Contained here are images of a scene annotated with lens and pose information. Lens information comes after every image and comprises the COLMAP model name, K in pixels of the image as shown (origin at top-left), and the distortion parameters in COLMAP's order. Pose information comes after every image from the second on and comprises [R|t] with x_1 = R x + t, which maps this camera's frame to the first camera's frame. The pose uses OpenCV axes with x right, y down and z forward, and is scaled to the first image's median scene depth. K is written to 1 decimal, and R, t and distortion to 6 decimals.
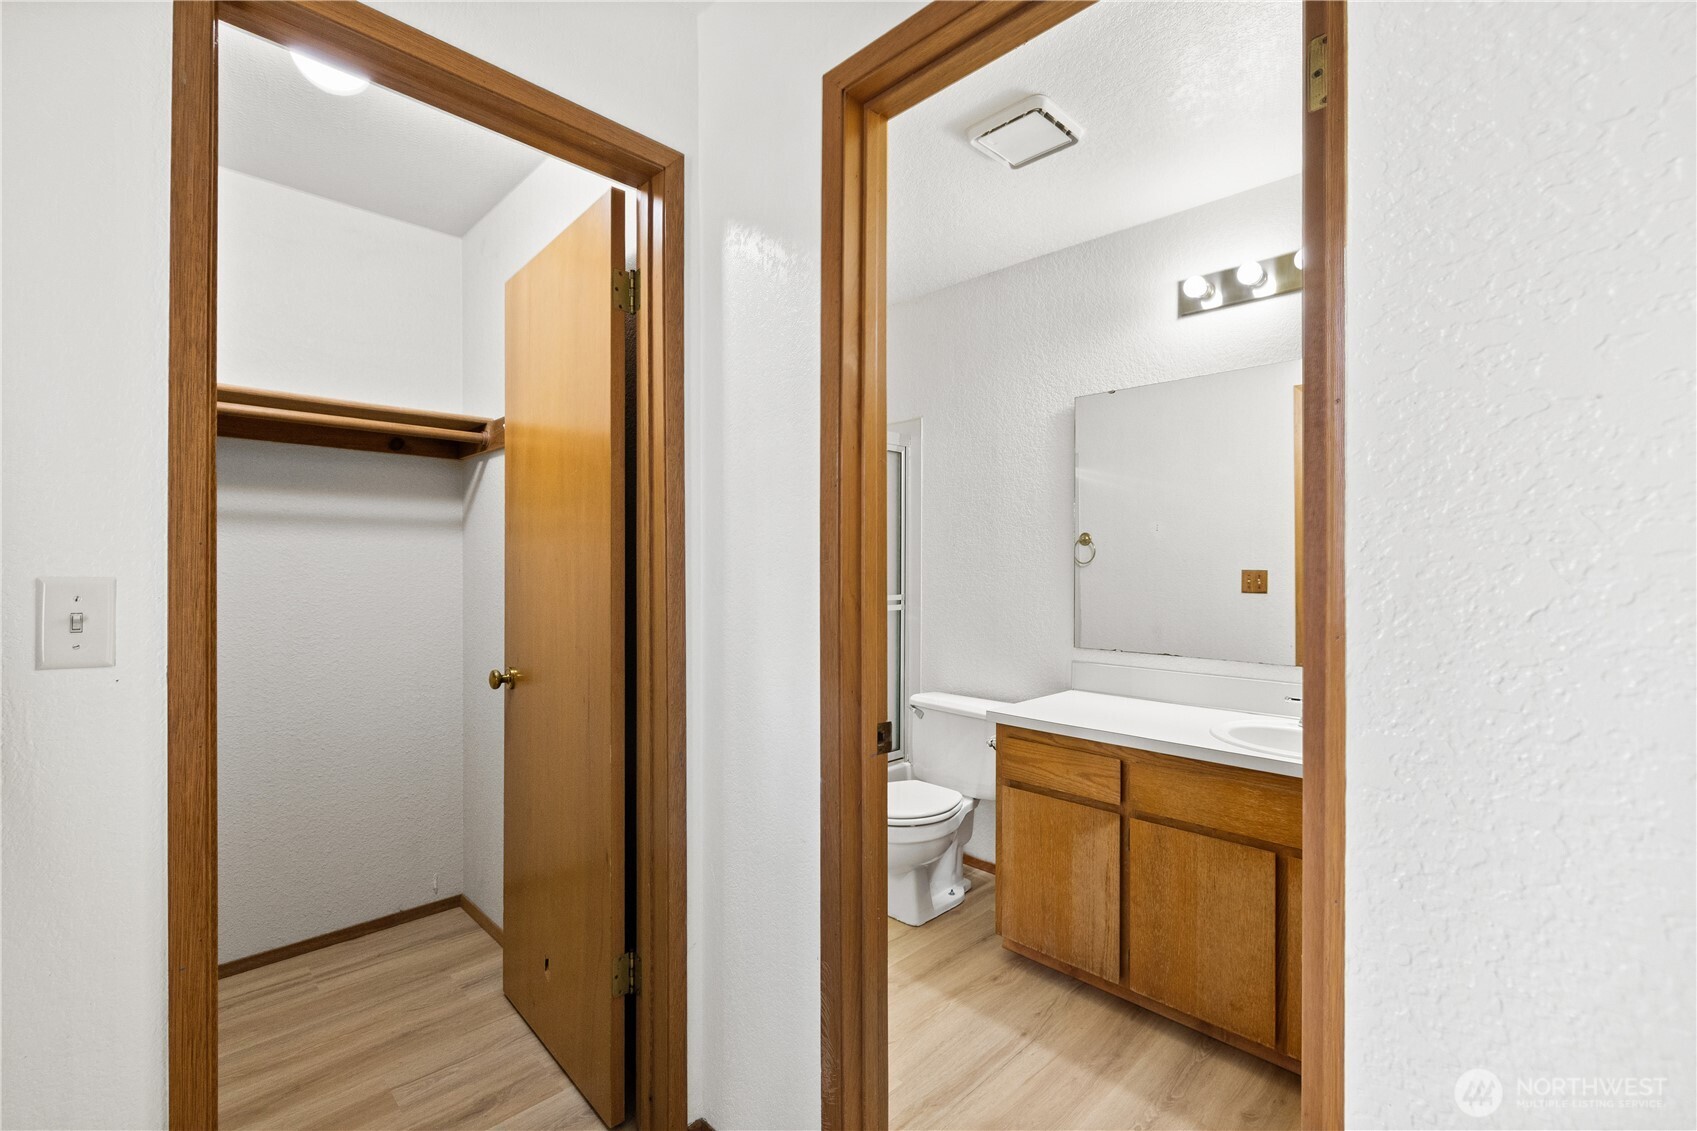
lens RADIAL K [[718.5, 0, 860.9], [0, 718.5, 566.5], [0, 0, 1]] dist [-0.002083, 0.000307]
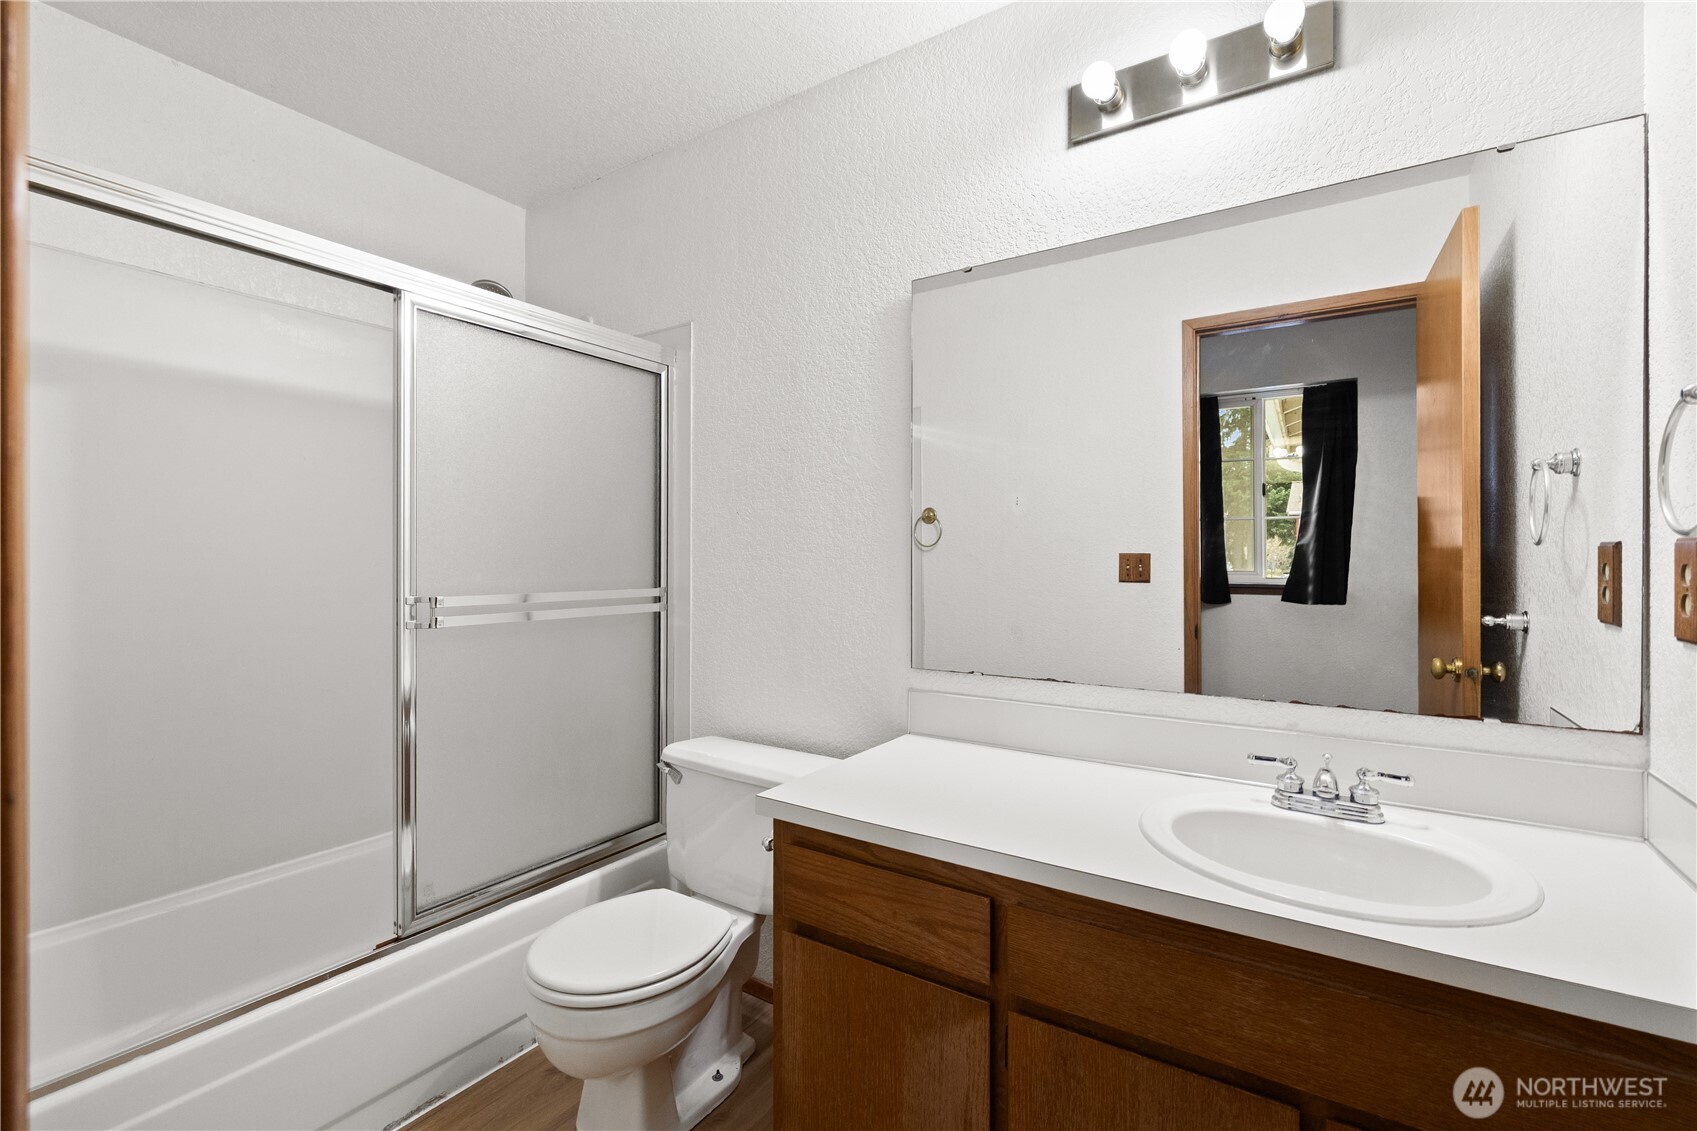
lens RADIAL K [[718.5, 0, 843.6], [0, 718.5, 561.8], [0, 0, 1]] dist [-0.002083, 0.000307]
pose [[0.983504, -0.002217, 0.180872, 0.143606], [0.001763, 0.999995, 0.002667, 0.018725], [-0.180877, -0.002304, 0.983503, 0.447588]]
